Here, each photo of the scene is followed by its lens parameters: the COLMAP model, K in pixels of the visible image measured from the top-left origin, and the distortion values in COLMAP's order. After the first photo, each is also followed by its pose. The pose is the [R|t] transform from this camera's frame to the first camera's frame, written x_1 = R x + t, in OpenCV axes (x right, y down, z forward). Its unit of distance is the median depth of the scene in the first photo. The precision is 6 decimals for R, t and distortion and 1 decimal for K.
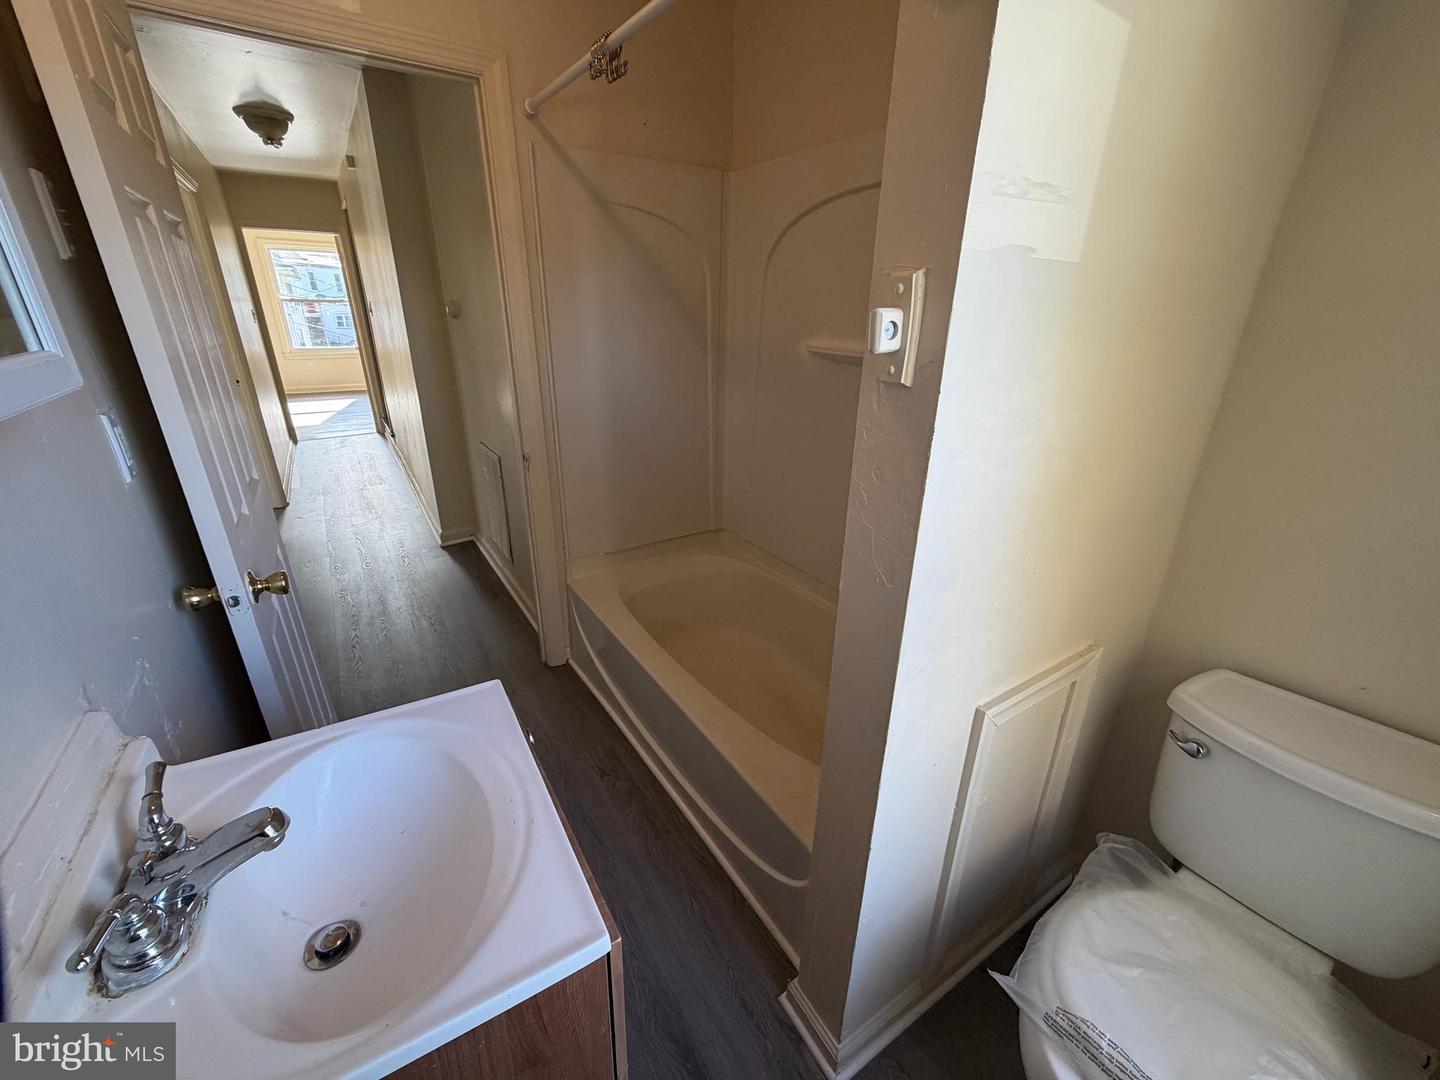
lens RADIAL K [[580.9, 0, 720.9], [0, 580.9, 542.8], [0, 0, 1]] dist [-0.000009, -0.000329]
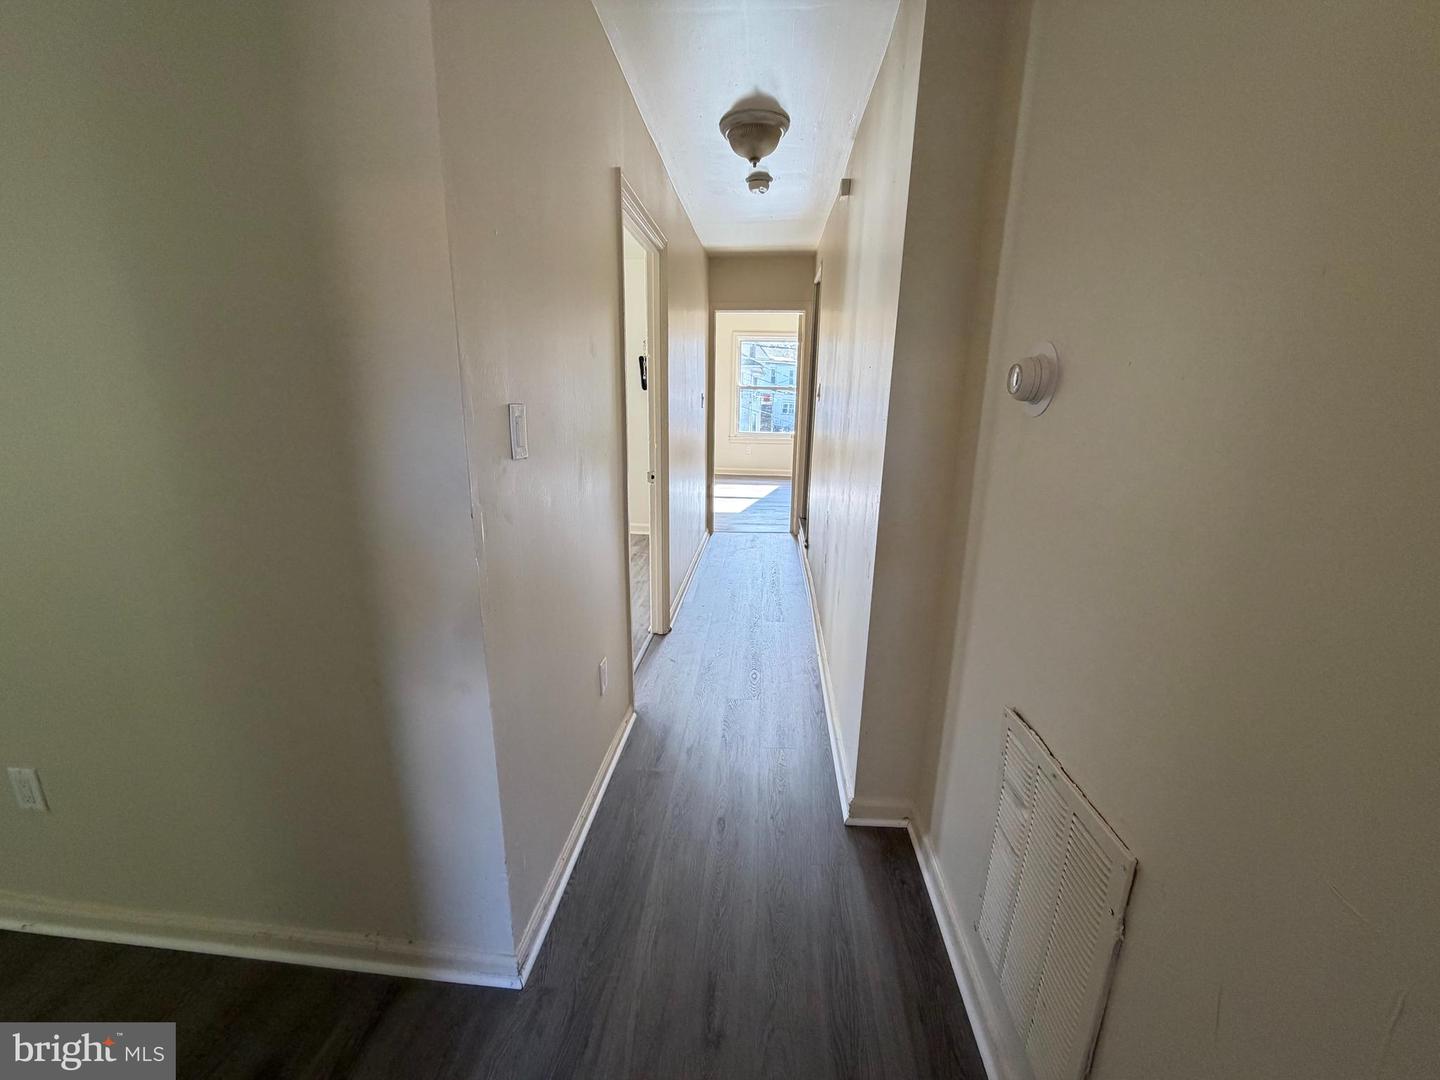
lens RADIAL K [[580.9, 0, 714.4], [0, 580.9, 540.3], [0, 0, 1]] dist [-0.000009, -0.000329]
pose [[0.784558, 0.151758, -0.601197, -0.196347], [-0.237607, 0.969155, -0.065436, -0.115138], [0.572723, 0.194187, 0.796417, 0.308355]]
